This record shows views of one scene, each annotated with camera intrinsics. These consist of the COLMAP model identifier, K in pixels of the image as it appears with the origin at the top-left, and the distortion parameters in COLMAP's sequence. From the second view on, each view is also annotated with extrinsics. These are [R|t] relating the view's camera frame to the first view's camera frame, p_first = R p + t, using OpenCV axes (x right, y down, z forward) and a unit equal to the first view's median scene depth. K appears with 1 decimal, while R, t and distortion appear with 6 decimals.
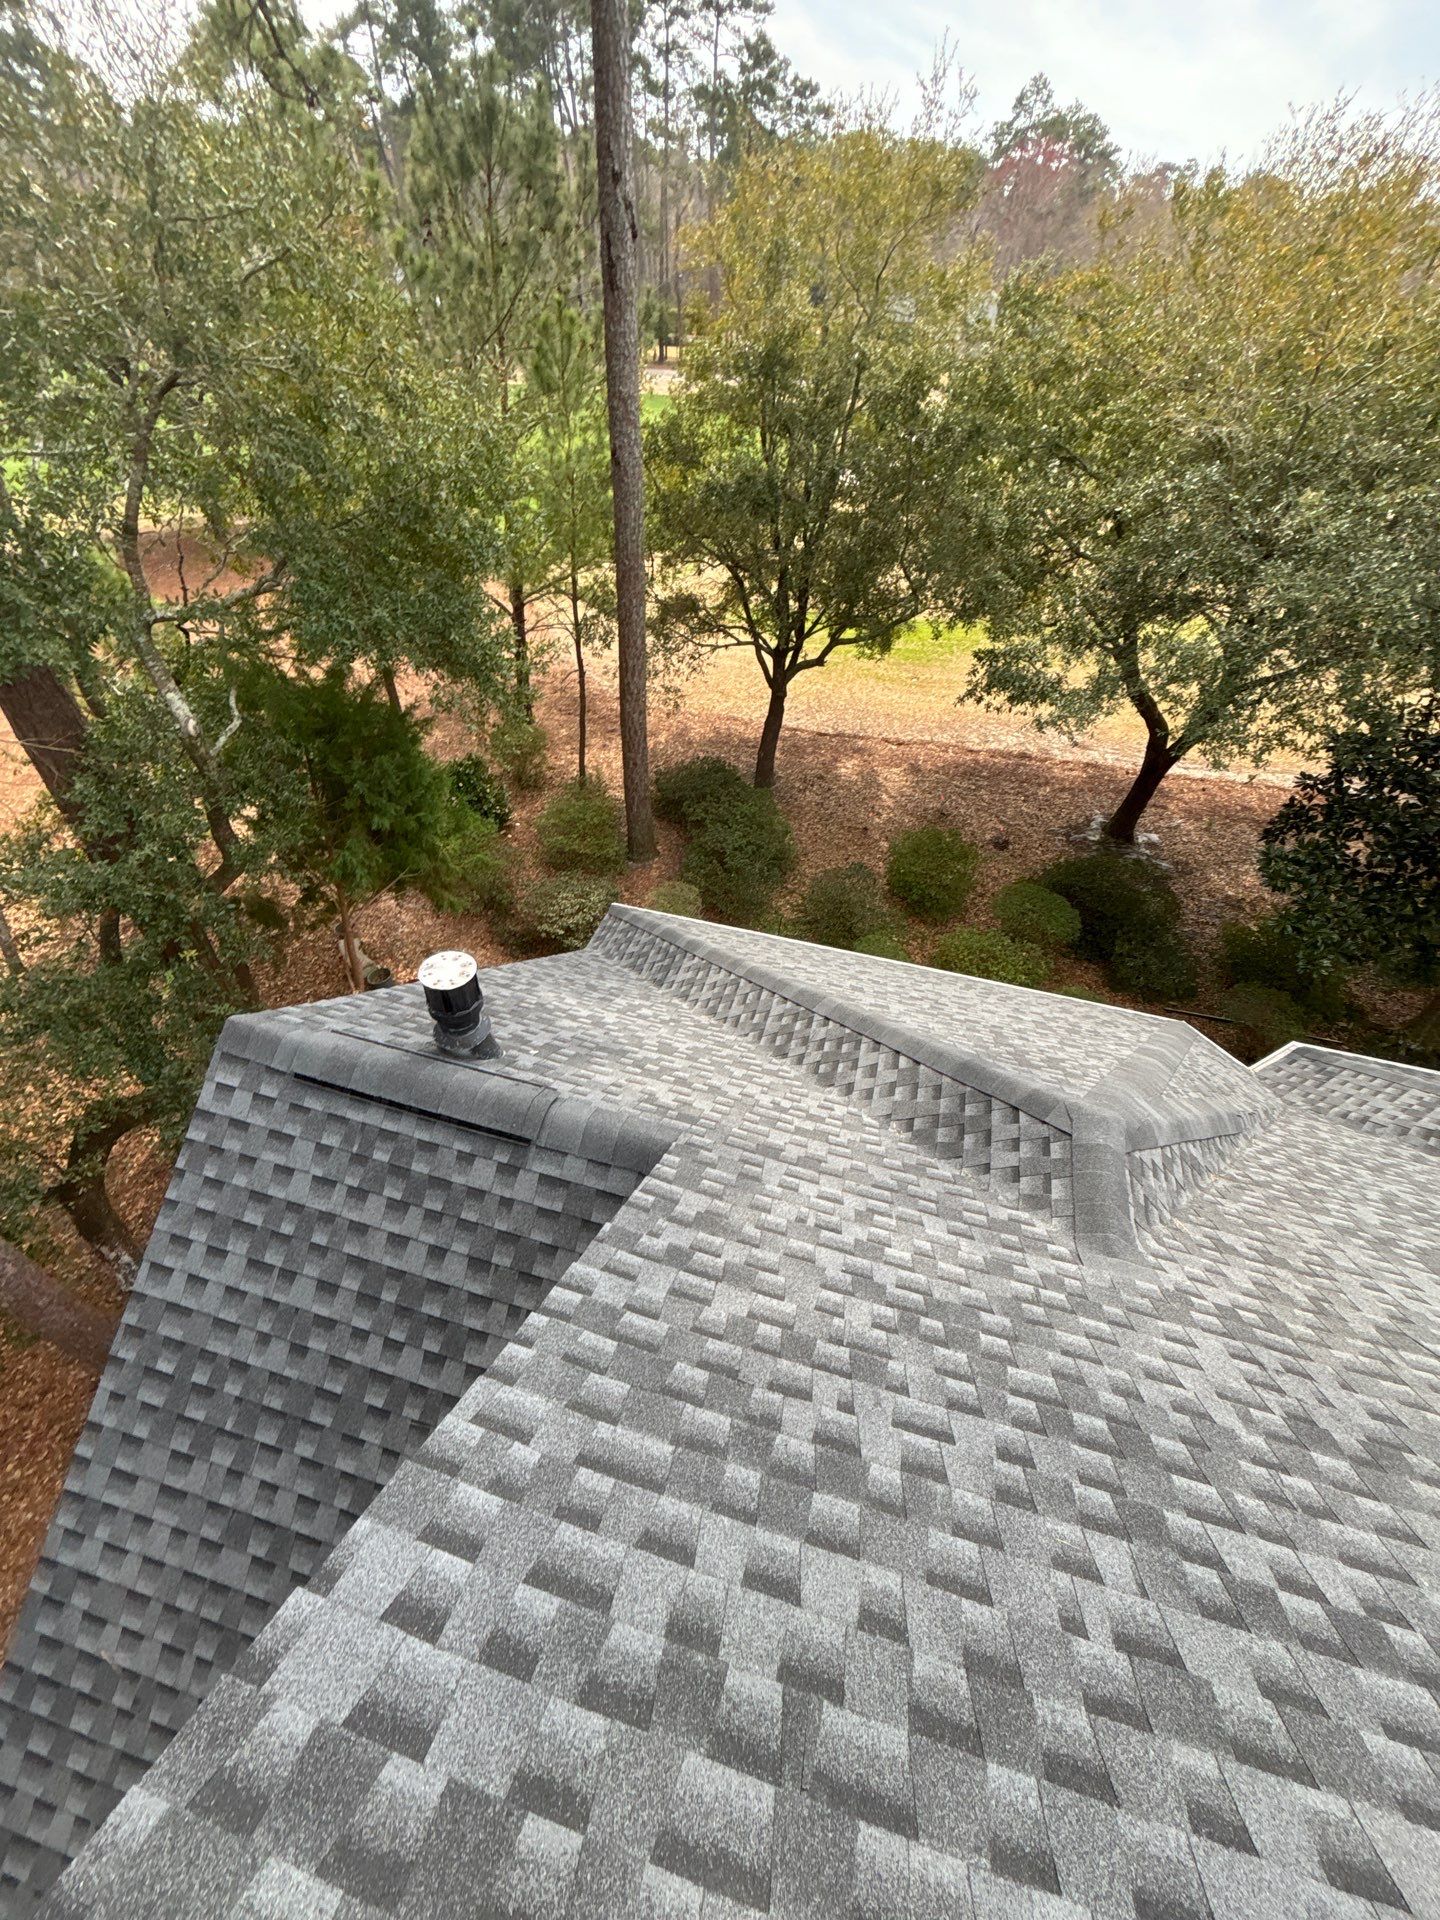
lens RADIAL K [[774.1, 0, 719.0], [0, 774.1, 956.3], [0, 0, 1]] dist [-0.002995, 0.000652]
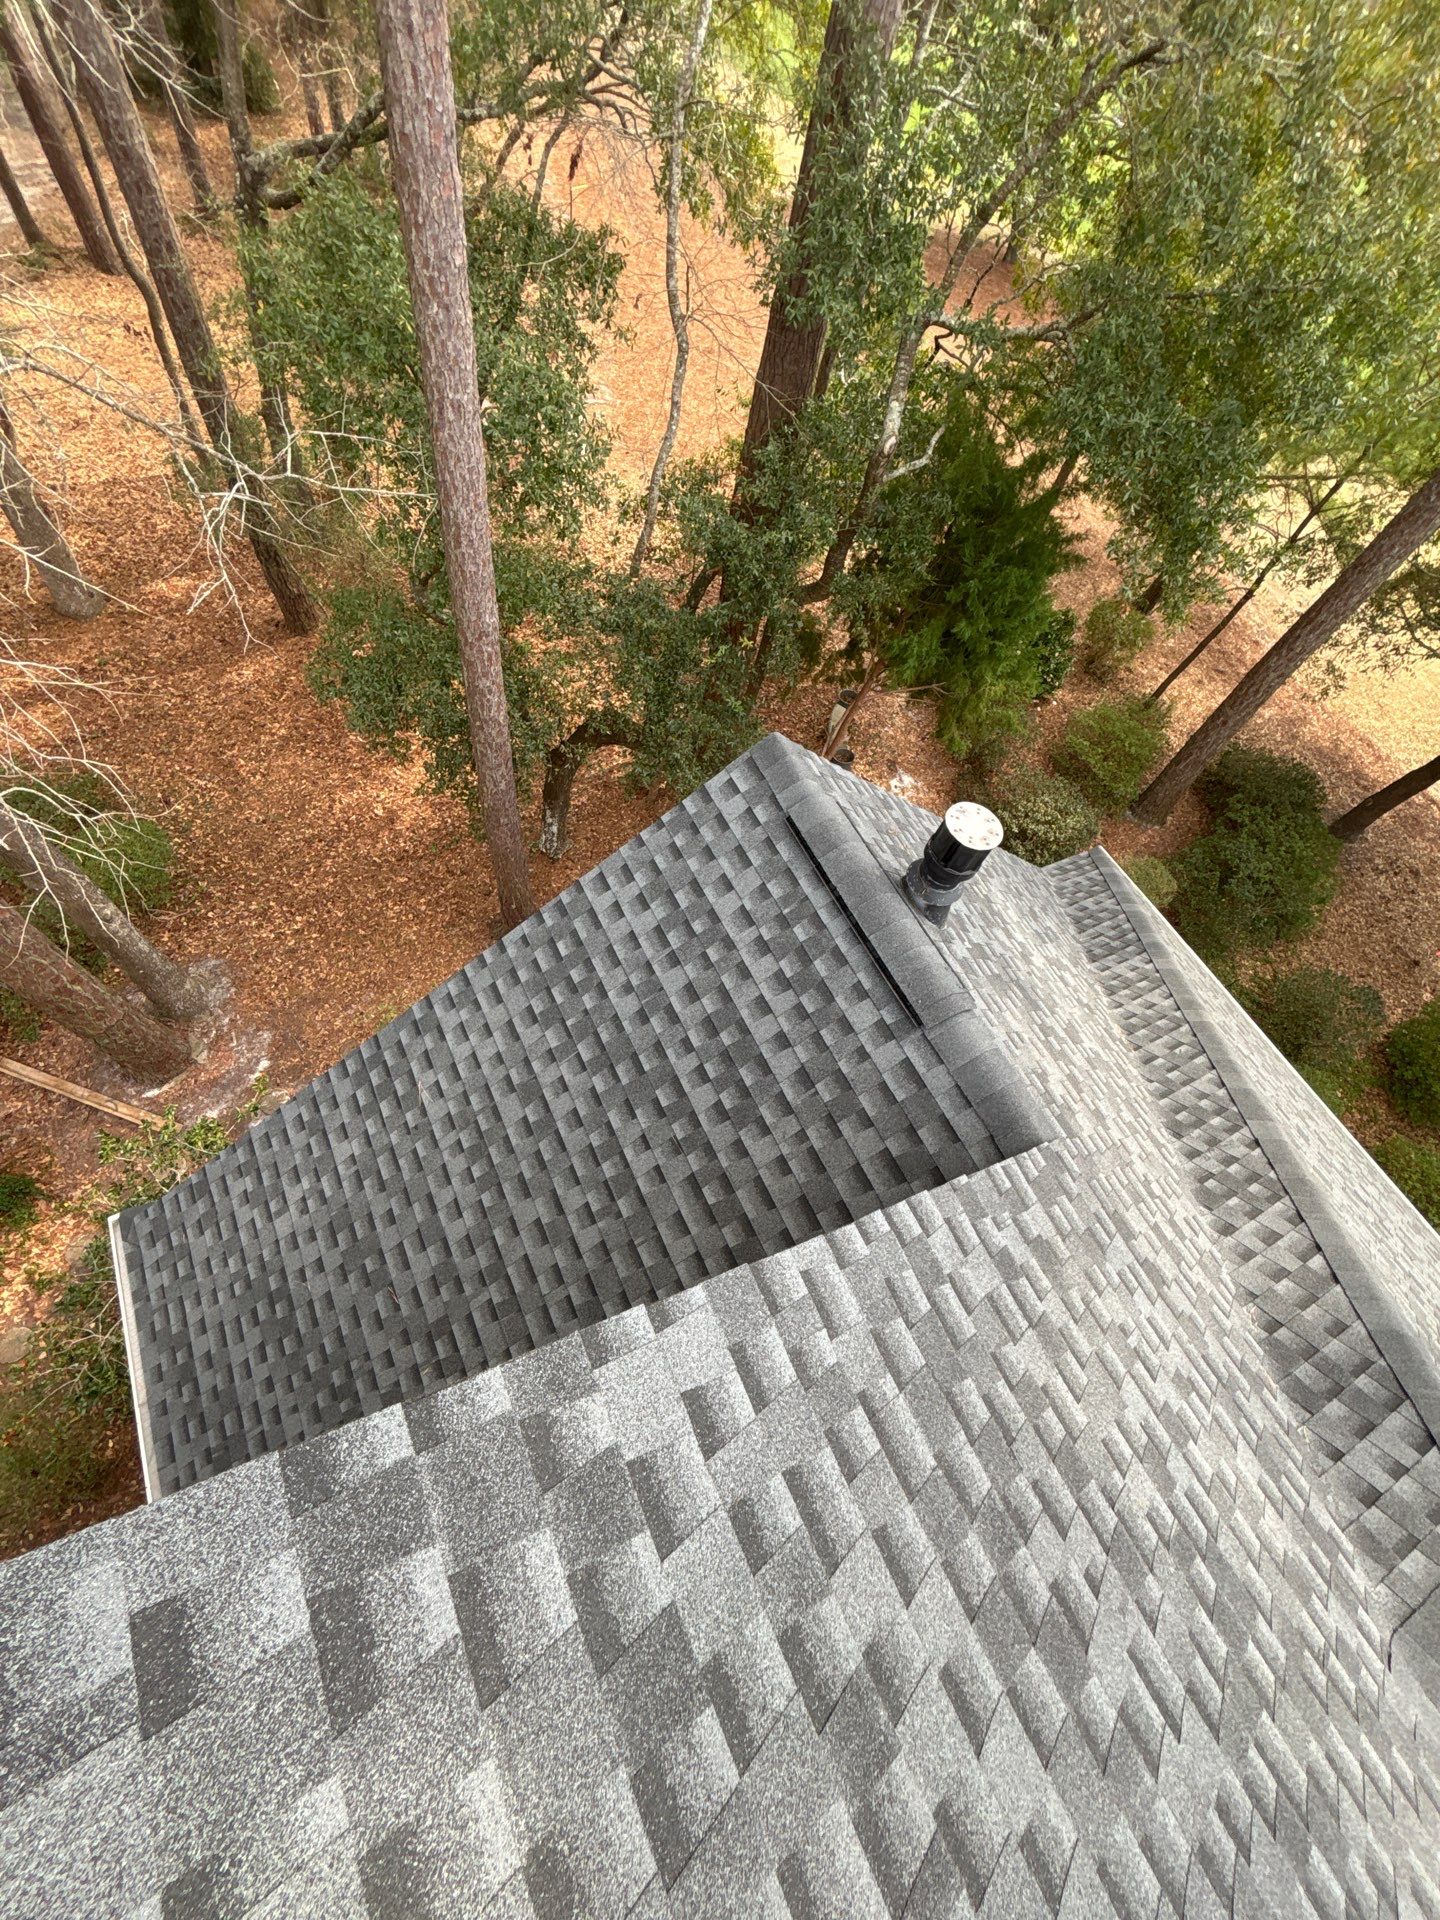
lens RADIAL K [[774.1, 0, 727.5], [0, 774.1, 952.5], [0, 0, 1]] dist [-0.002995, 0.000652]
pose [[0.674039, 0.665104, -0.321415, -0.159320], [-0.595204, 0.746698, 0.296941, 0.032593], [0.437497, -0.008842, 0.899176, 0.044017]]
